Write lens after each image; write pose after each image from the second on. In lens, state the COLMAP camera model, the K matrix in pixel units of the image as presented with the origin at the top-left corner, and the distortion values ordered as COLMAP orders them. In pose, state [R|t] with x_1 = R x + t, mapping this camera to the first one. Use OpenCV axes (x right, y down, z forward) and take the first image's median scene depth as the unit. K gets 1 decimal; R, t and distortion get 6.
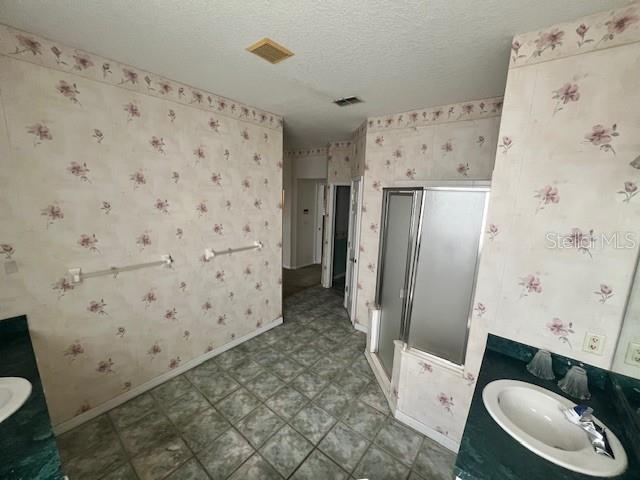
lens RADIAL K [[257.2, 0, 319.7], [0, 257.2, 239.2], [0, 0, 1]] dist [0.000095, -0.000109]
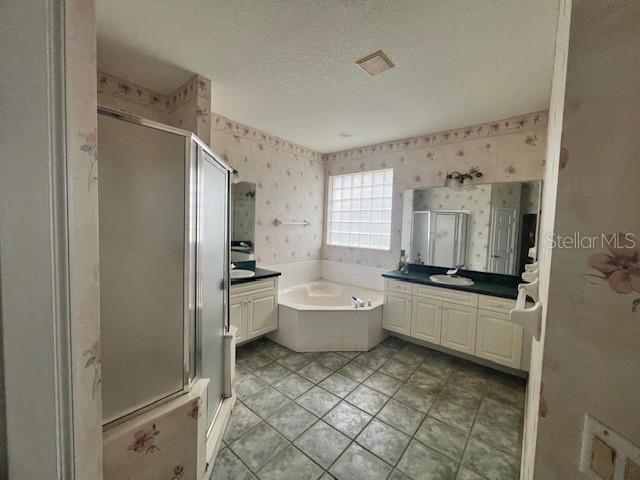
lens RADIAL K [[257.7, 0, 321.1], [0, 257.7, 239.6], [0, 0, 1]] dist [0.000302, -0.000025]
pose [[-0.997467, -0.067839, 0.021365, -0.015568], [-0.061069, 0.970877, 0.231663, -0.158756], [-0.036458, 0.229772, -0.972561, 1.809090]]
